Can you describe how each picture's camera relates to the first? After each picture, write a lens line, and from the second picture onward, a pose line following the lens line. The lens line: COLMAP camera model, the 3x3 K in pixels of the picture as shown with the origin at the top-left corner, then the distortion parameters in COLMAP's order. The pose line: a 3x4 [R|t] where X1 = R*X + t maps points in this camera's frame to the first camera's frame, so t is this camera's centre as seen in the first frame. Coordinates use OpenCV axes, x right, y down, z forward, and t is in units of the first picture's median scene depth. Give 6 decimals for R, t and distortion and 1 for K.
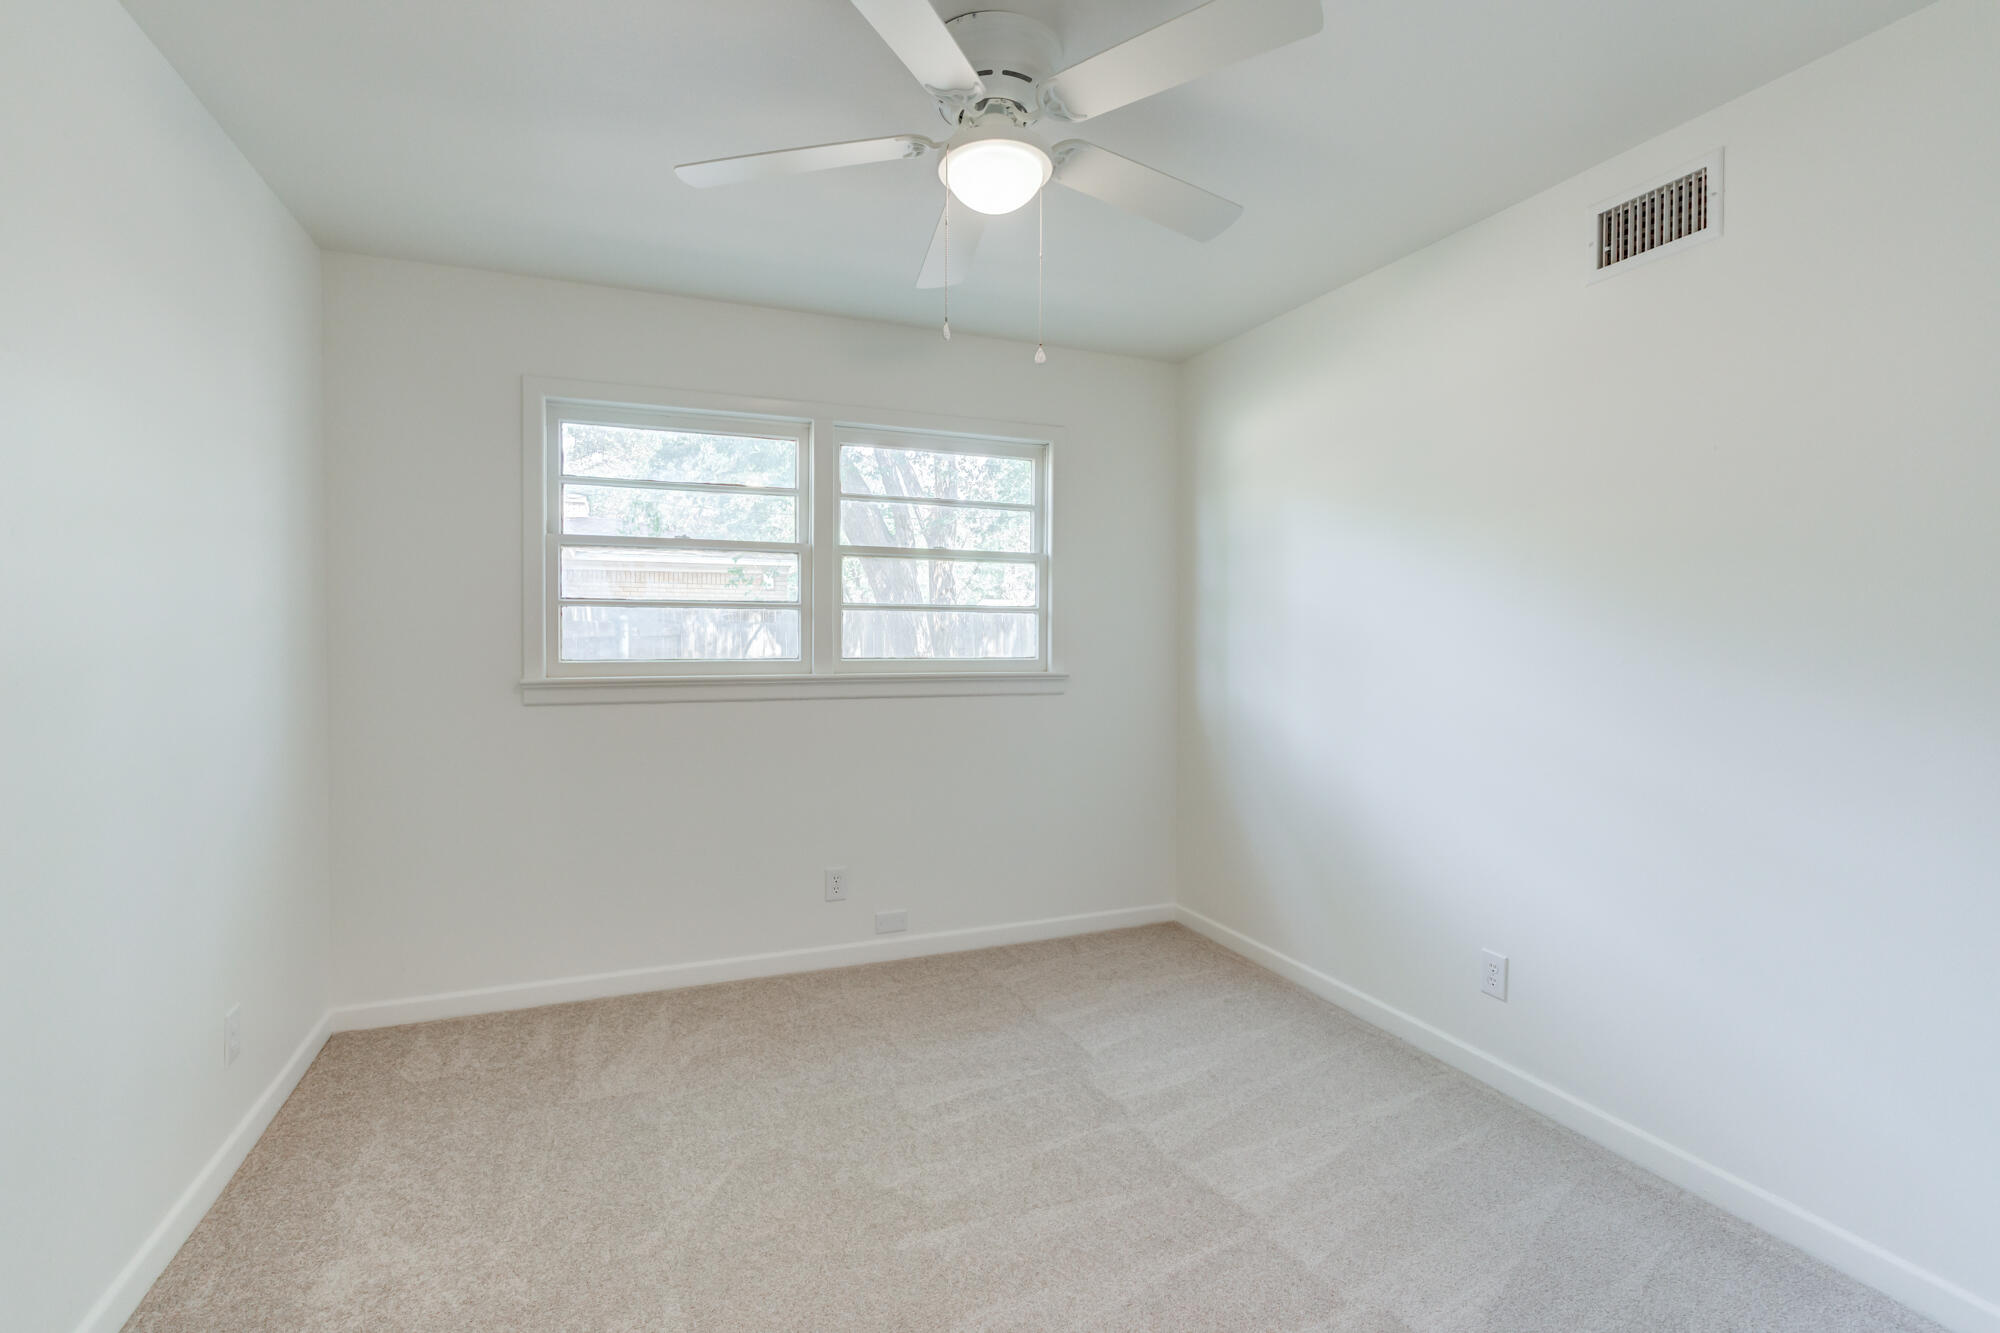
lens RADIAL K [[942.2, 0, 996.1], [0, 942.2, 628.1], [0, 0, 1]] dist [-0.000366, 0.022041]
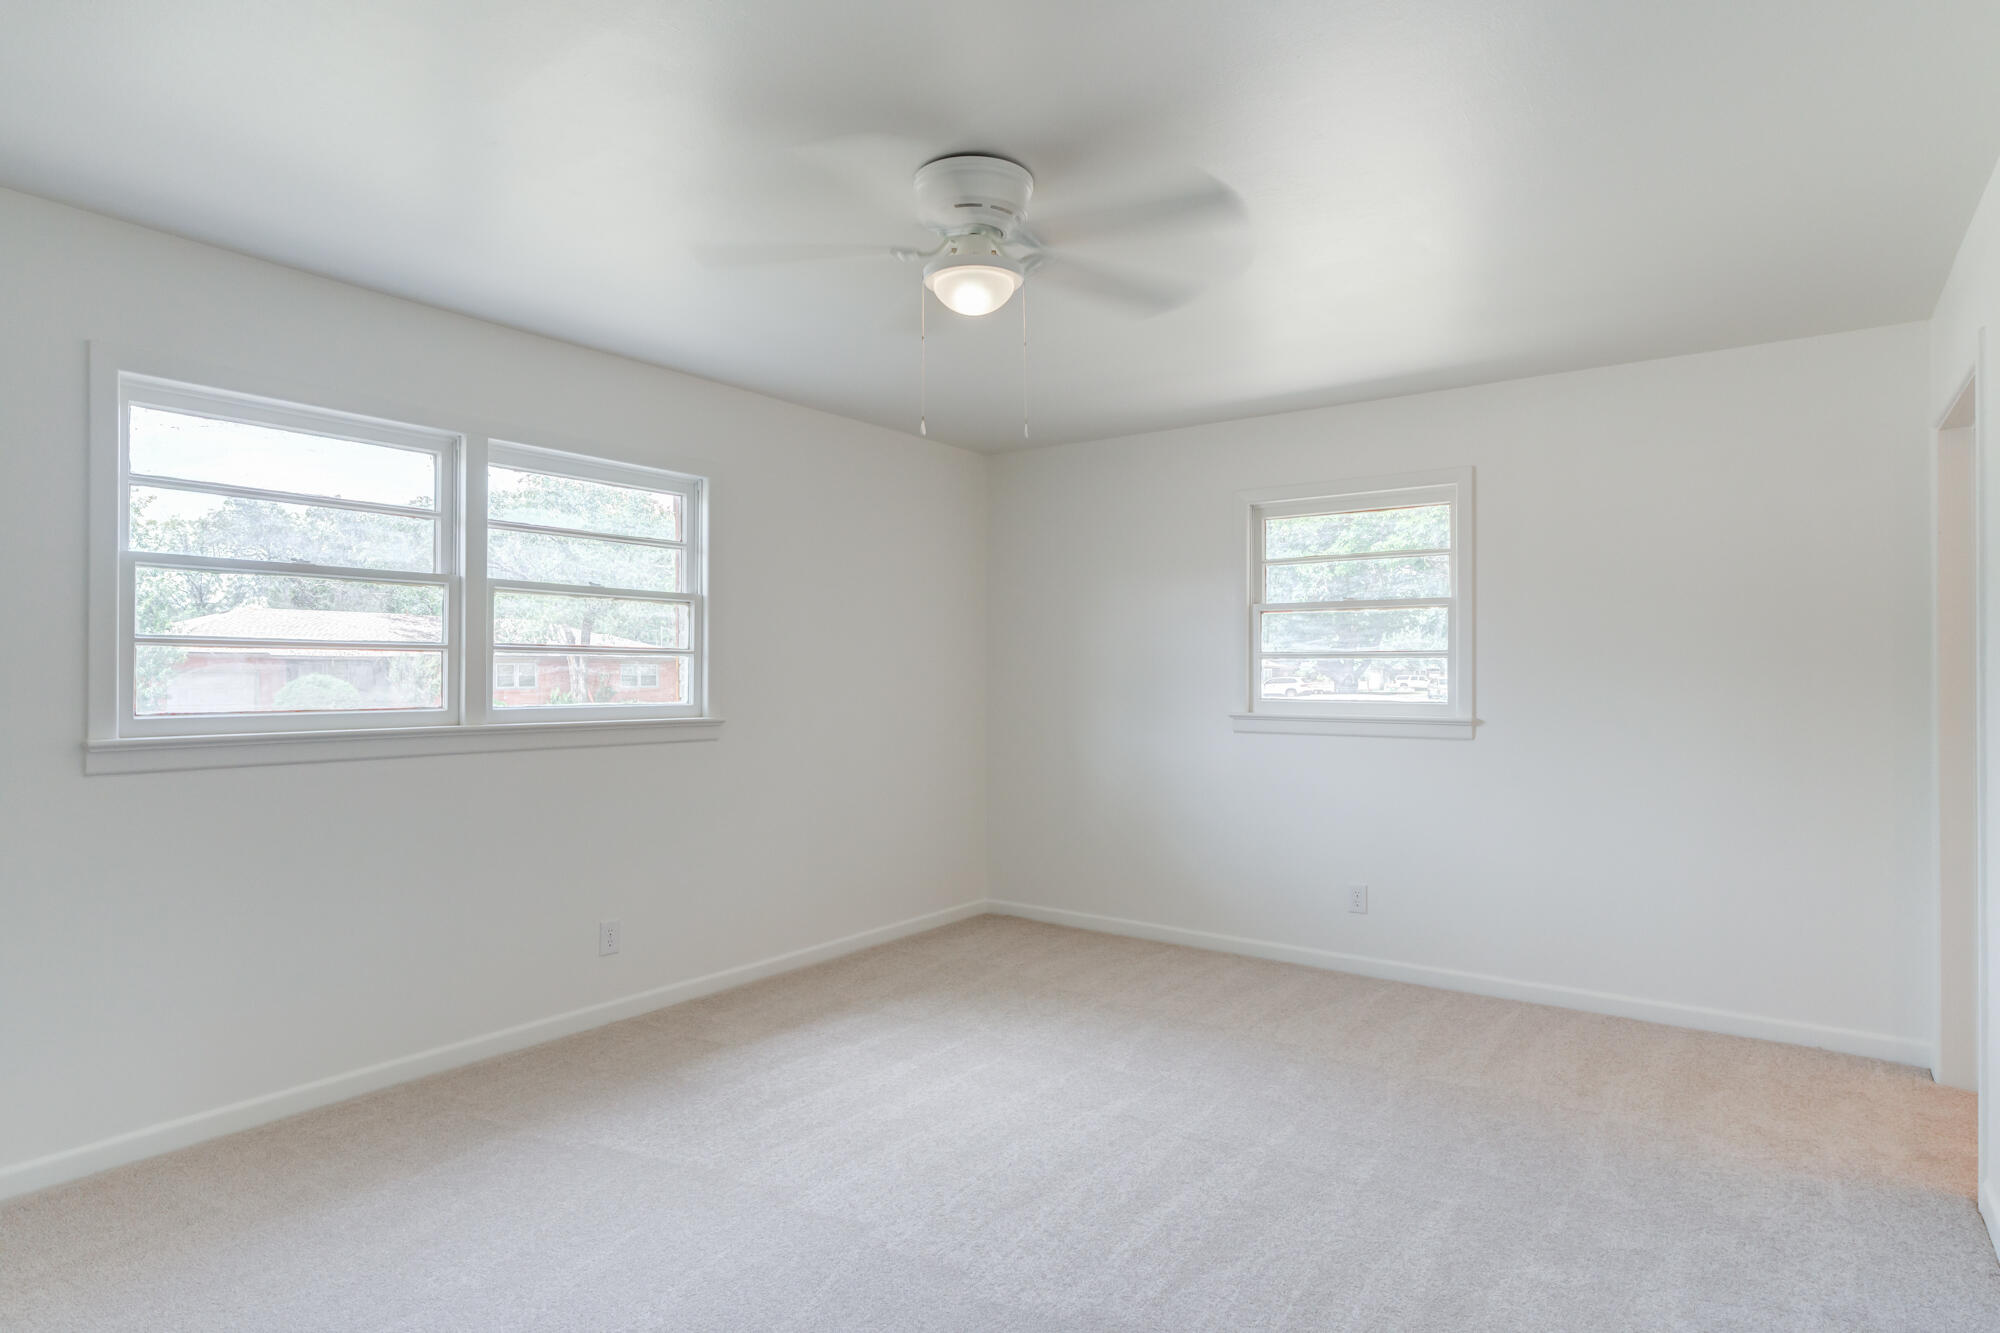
lens RADIAL K [[1113.3, 0, 1000.0], [0, 1113.3, 666.5], [0, 0, 1]] dist [-0.027294, 0.021536]
pose [[0.856417, -0.000236, 0.516285, -0.295963], [0.001604, 0.999996, -0.002205, -0.002471], [-0.516282, 0.002717, 0.856414, -0.131753]]
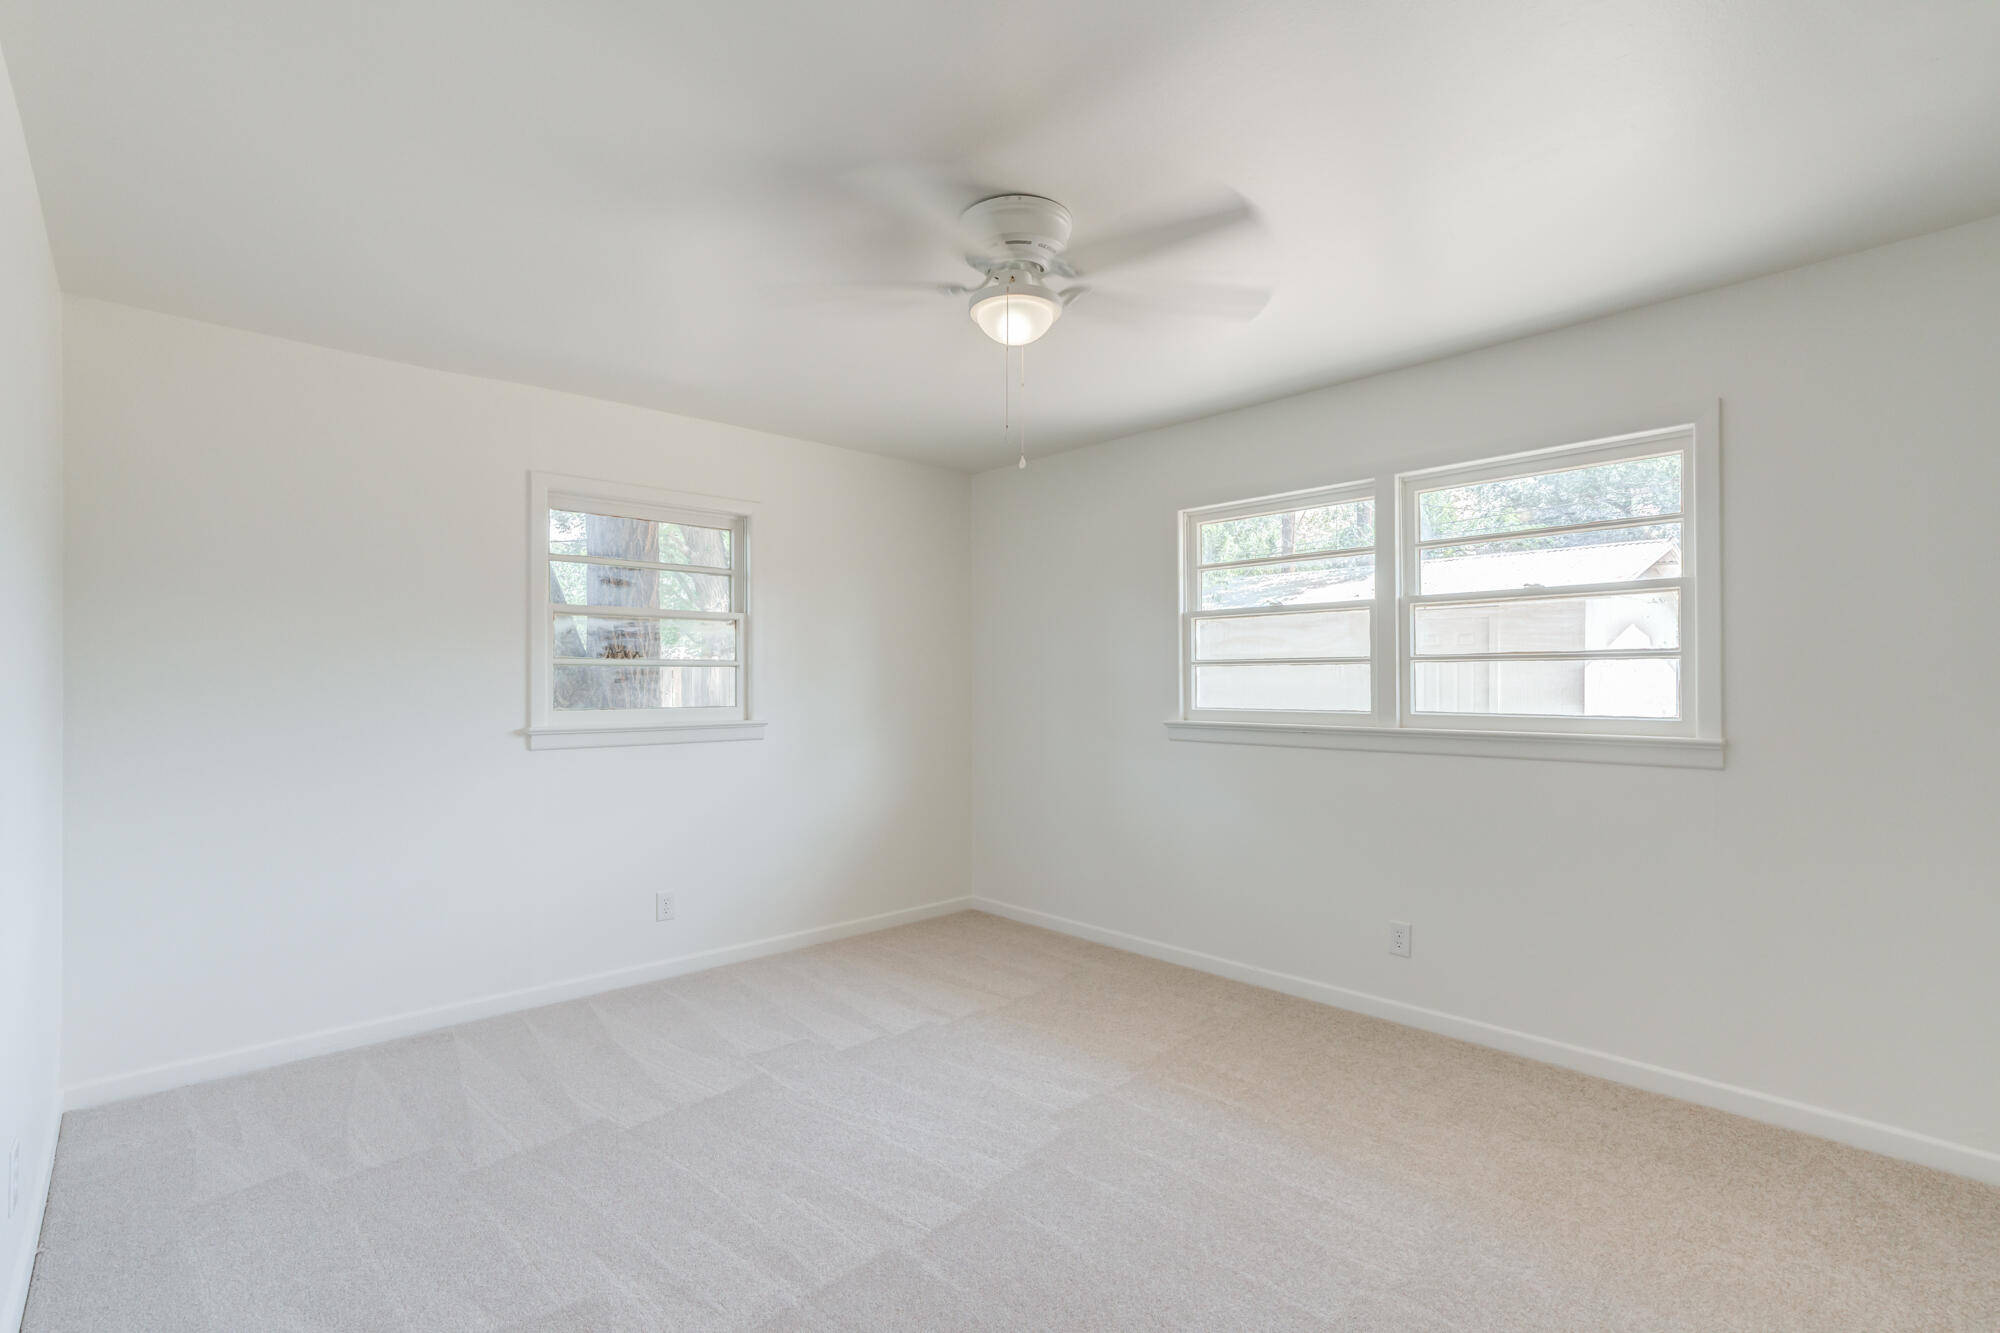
lens RADIAL K [[924.6, 0, 993.9], [0, 924.6, 641.9], [0, 0, 1]] dist [-0.001313, -0.000002]
pose [[0.342099, -0.049959, -0.938335, 0.598623], [0.003466, 0.998646, -0.051906, 0.008155], [0.939657, 0.014504, 0.341809, 0.272969]]
